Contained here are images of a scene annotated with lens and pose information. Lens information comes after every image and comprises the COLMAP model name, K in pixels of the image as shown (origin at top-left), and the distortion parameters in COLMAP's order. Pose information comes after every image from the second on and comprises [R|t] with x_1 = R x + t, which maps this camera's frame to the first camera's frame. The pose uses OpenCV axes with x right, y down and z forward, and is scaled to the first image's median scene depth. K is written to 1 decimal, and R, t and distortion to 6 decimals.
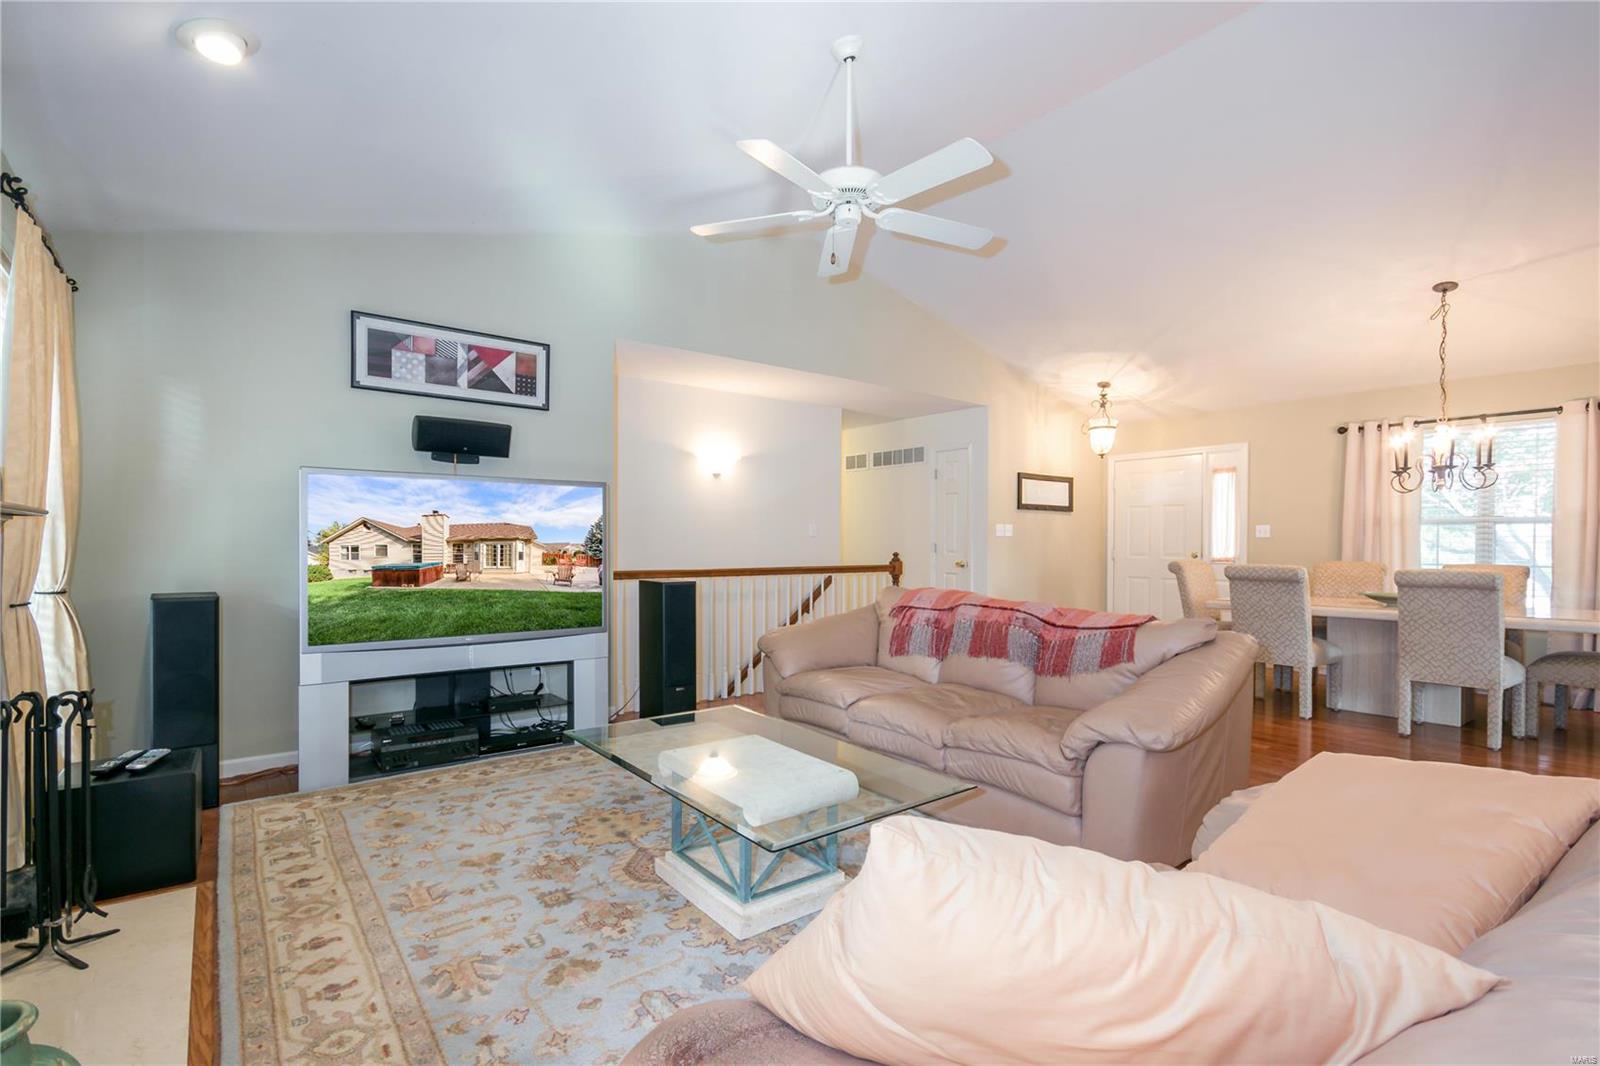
lens RADIAL K [[709.1, 0, 853.3], [0, 709.1, 543.2], [0, 0, 1]] dist [0.001041, 0.000098]
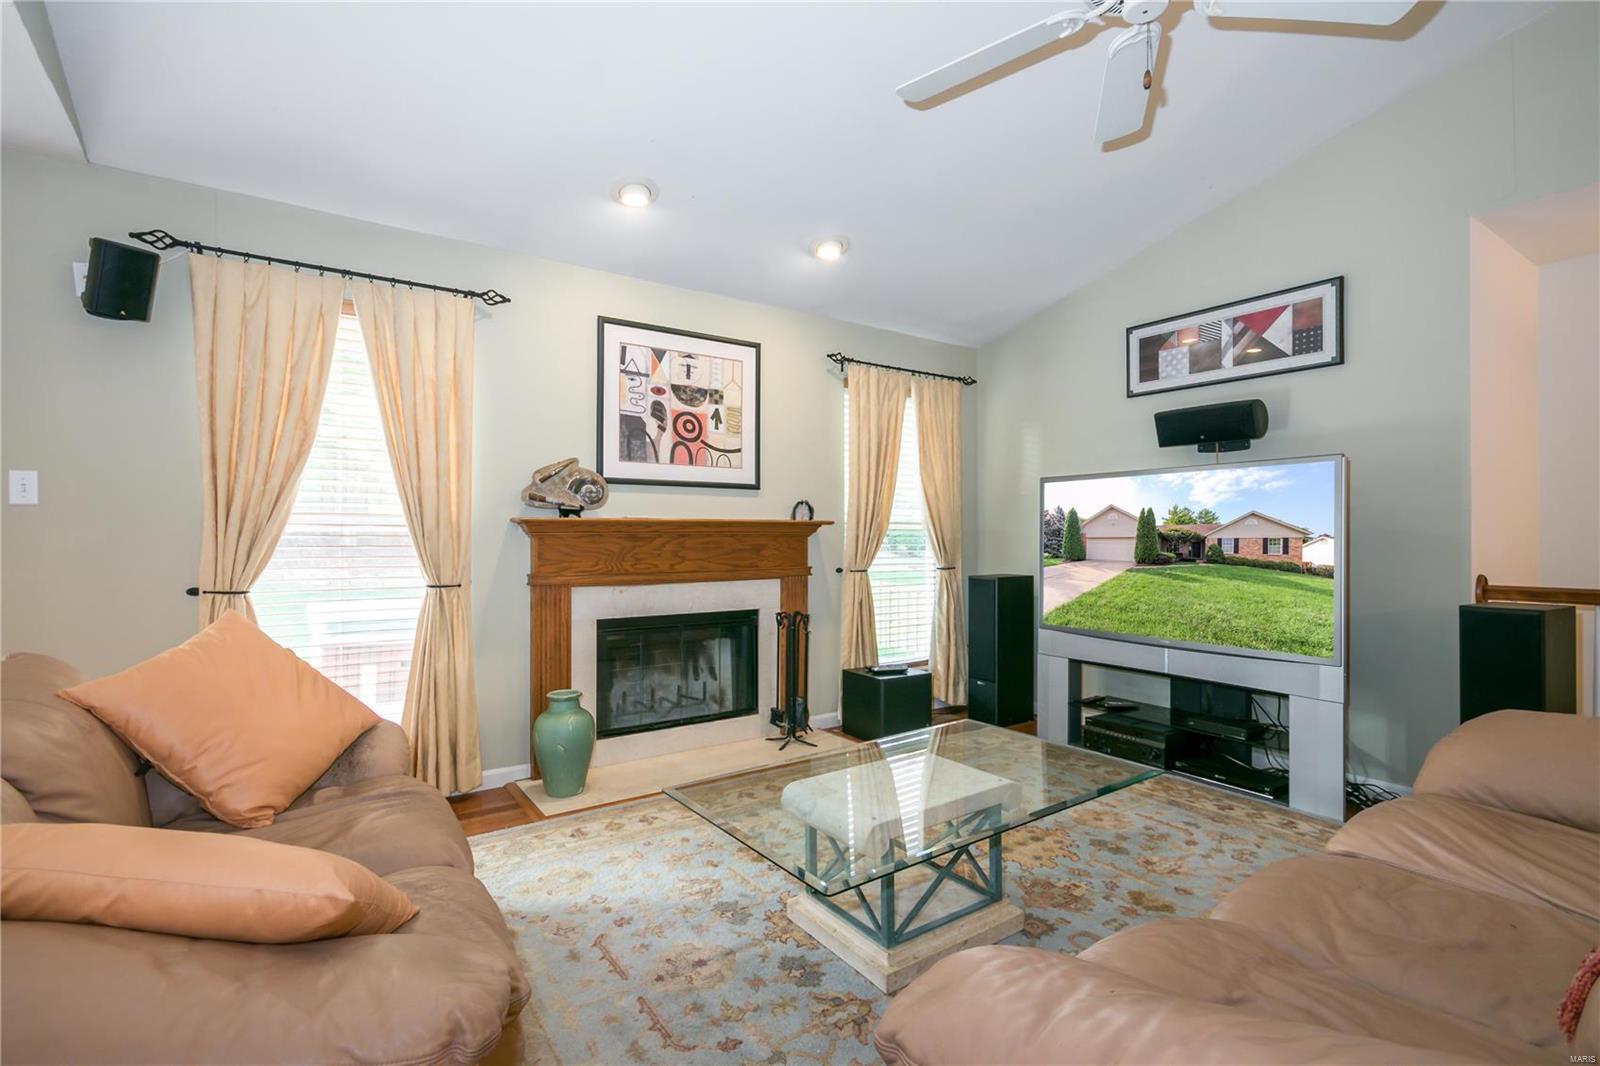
lens RADIAL K [[737.3, 0, 761.3], [0, 737.3, 527.5], [0, 0, 1]] dist [0.001443, 0.000056]
pose [[-0.119548, -0.013906, -0.992731, 0.465689], [-0.006042, 0.999894, -0.013279, 0.000198], [0.992810, 0.004411, -0.119619, 0.542987]]
